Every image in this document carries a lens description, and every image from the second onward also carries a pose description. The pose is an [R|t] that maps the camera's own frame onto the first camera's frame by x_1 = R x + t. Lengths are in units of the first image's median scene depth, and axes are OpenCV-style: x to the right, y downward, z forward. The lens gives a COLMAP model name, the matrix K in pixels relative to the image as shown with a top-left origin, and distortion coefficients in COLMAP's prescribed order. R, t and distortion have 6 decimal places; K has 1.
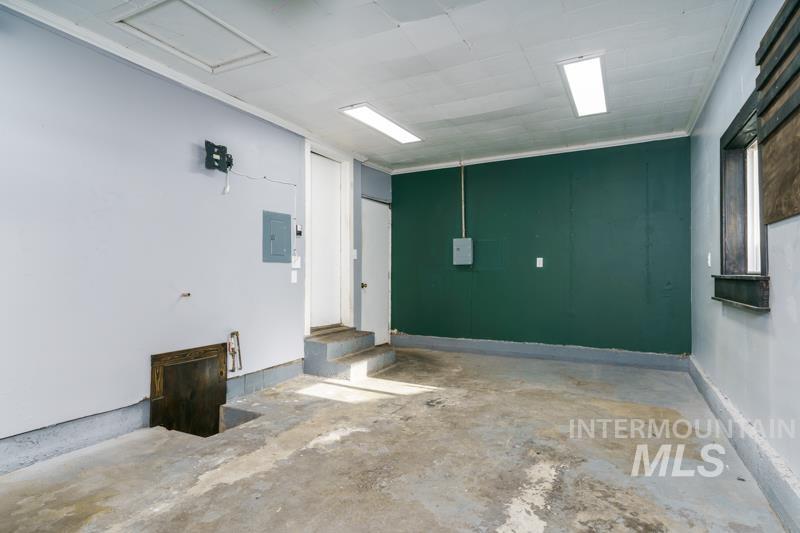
lens RADIAL K [[445.5, 0, 400.7], [0, 445.5, 259.9], [0, 0, 1]] dist [-0.000203, 0.001240]
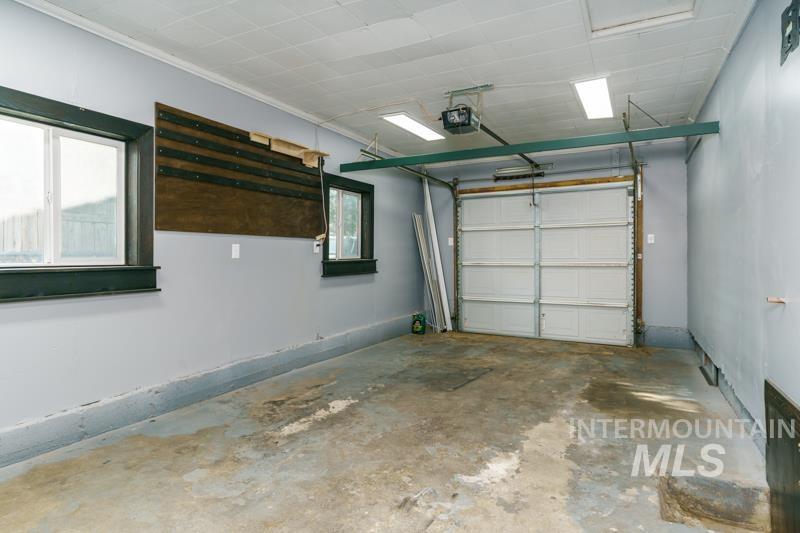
lens RADIAL K [[445.5, 0, 400.7], [0, 445.5, 259.9], [0, 0, 1]] dist [-0.000203, 0.001240]
pose [[-0.999983, 0.004866, 0.003222, 0.021370], [0.004794, 0.999743, -0.022170, 0.043672], [-0.003329, -0.022154, -0.999749, 2.016207]]
